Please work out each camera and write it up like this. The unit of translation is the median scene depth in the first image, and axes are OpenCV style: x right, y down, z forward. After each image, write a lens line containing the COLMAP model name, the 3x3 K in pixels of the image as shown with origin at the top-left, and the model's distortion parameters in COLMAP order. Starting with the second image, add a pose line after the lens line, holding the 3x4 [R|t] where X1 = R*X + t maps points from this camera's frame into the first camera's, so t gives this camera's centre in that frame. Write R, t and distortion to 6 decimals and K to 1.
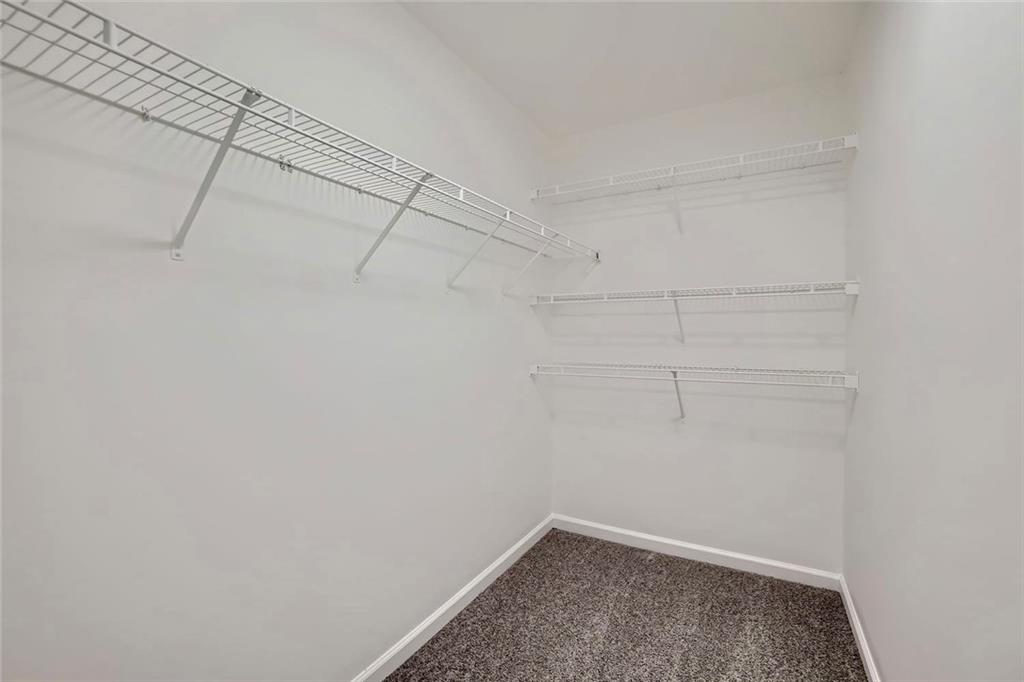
lens RADIAL K [[461.4, 0, 509.9], [0, 461.4, 337.9], [0, 0, 1]] dist [-0.009808, 0.017464]
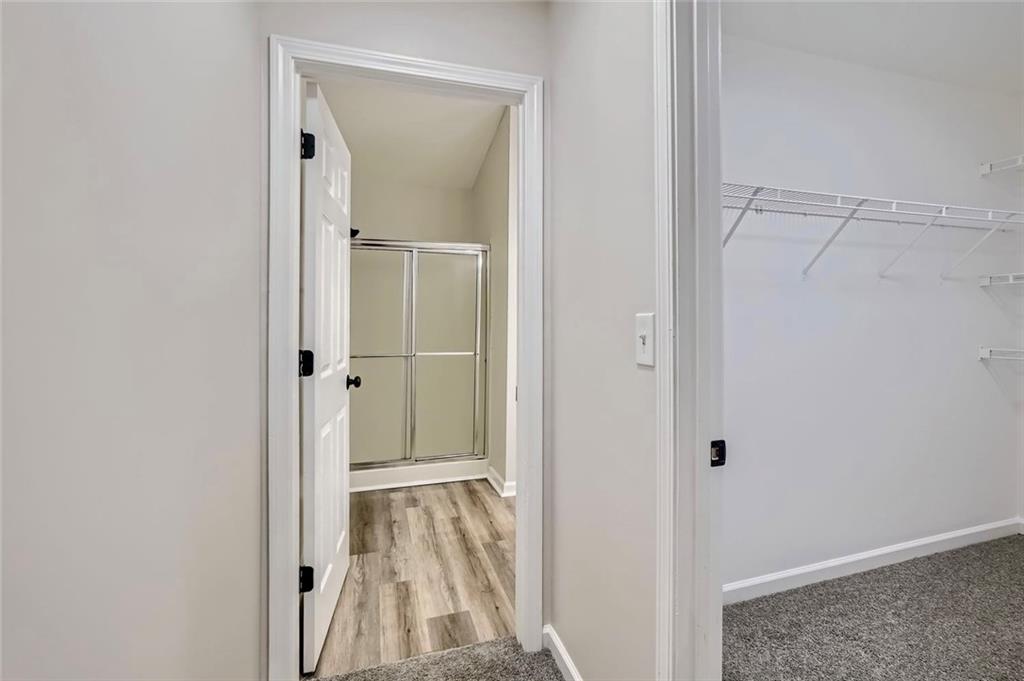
lens RADIAL K [[505.3, 0, 534.0], [0, 505.3, 333.7], [0, 0, 1]] dist [-0.042083, 0.025274]
pose [[0.747865, -0.000747, -0.663850, 0.042765], [0.008316, 0.999931, 0.008242, 0.013636], [0.663798, -0.011684, 0.747820, -0.474473]]
